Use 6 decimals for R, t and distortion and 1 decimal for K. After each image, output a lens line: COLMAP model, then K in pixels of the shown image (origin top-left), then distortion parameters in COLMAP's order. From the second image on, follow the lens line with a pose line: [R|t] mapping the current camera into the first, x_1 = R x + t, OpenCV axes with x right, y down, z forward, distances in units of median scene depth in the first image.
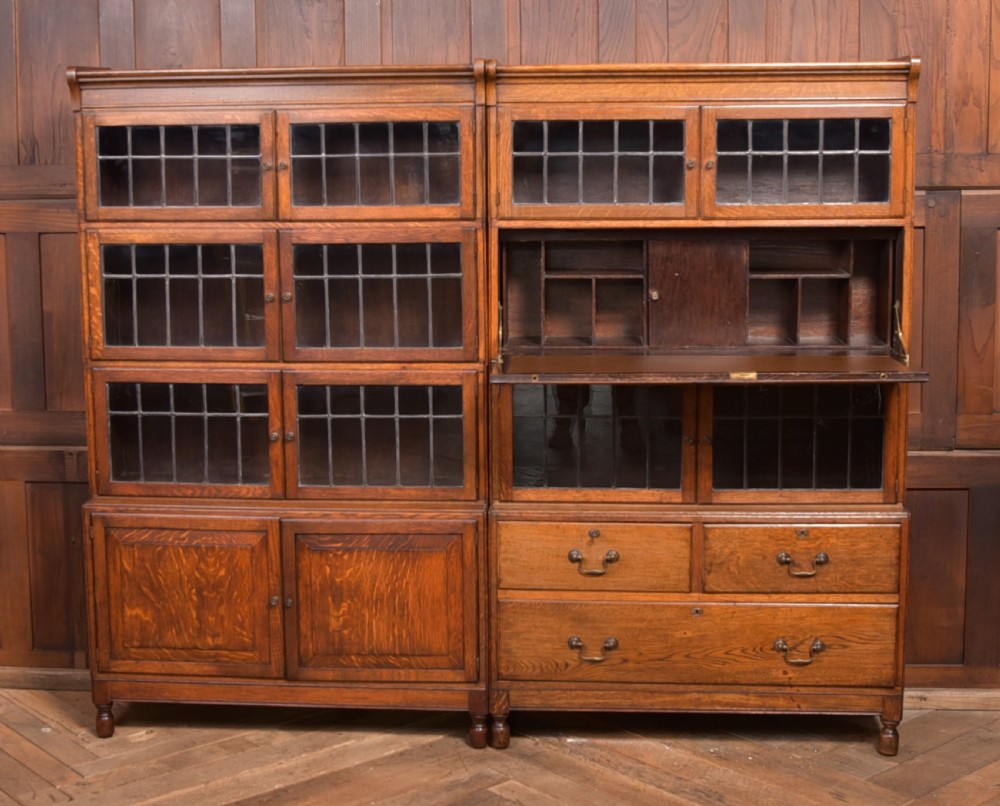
lens RADIAL K [[1587.5, 0, 427.1], [0, 1587.5, 329.1], [0, 0, 1]] dist [-0.135377, 0.209251]
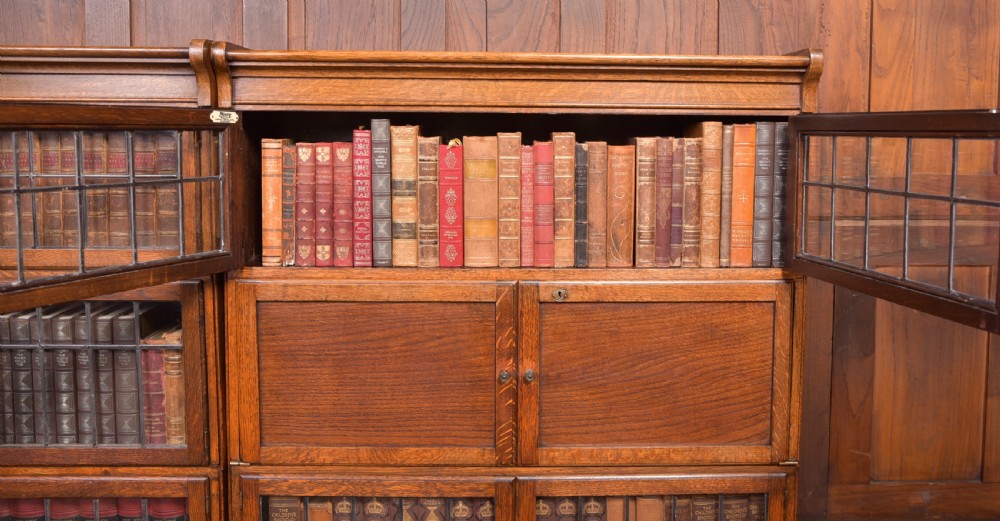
lens RADIAL K [[814.0, 0, 512.2], [0, 814.0, 188.2], [0, 0, 1]] dist [-0.105905, 0.161709]
pose [[0.992968, 0.011661, 0.117806, 0.122394], [-0.005044, 0.998400, -0.056314, -0.083612], [-0.118274, 0.055324, 0.991439, 0.613614]]
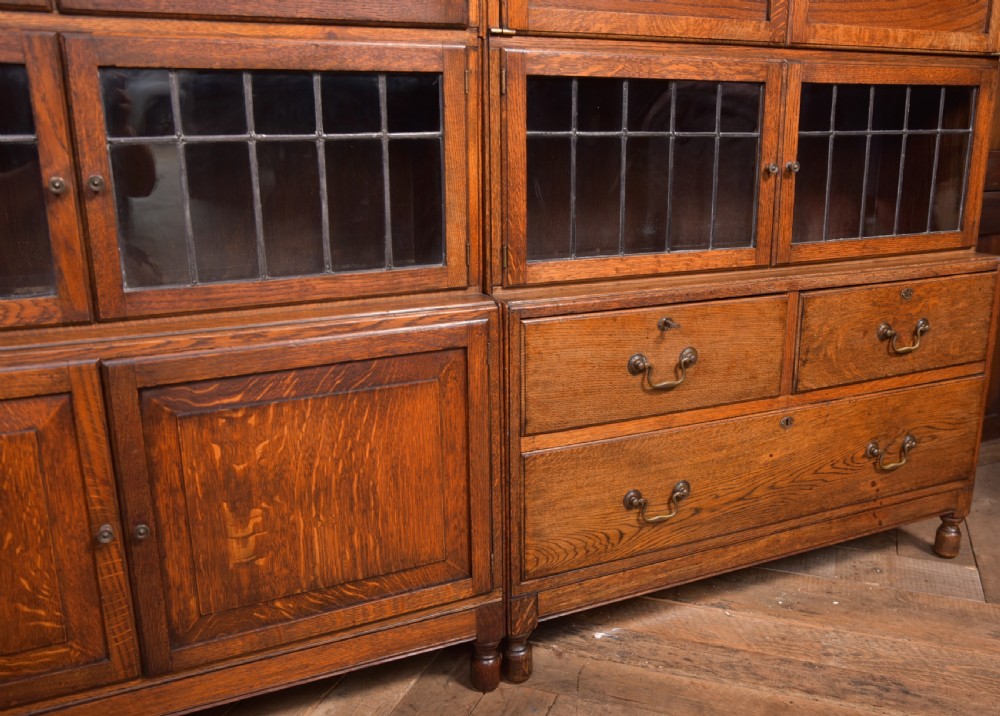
lens RADIAL K [[893.4, 0, 528.1], [0, 893.4, 368.2], [0, 0, 1]] dist [-0.074651, 0.096382]
pose [[0.857987, -0.124917, 0.498252, -0.114104], [0.053551, 0.986446, 0.155099, 0.088365], [-0.510873, -0.106391, 0.853047, 0.715914]]
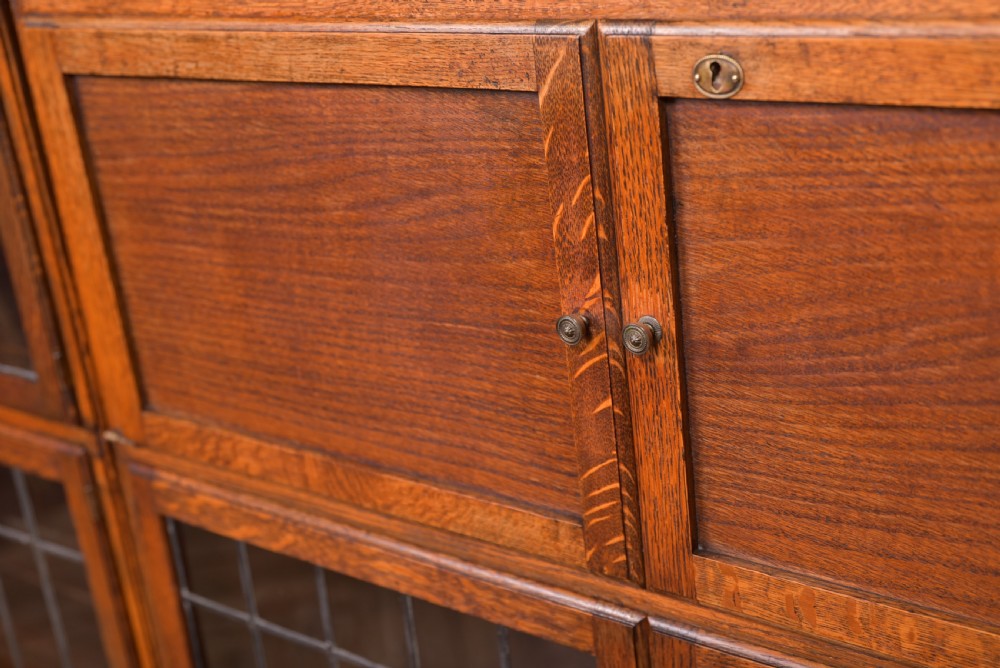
lens RADIAL K [[1445.1, 0, 502.2], [0, 1445.1, 335.2], [0, 0, 1]] dist [0.030598, 0.081949]
pose [[0.846971, 0.110911, -0.519941, 0.259501], [0.035739, 0.963906, 0.263833, -0.074024], [0.530436, -0.242041, 0.812437, 0.801262]]
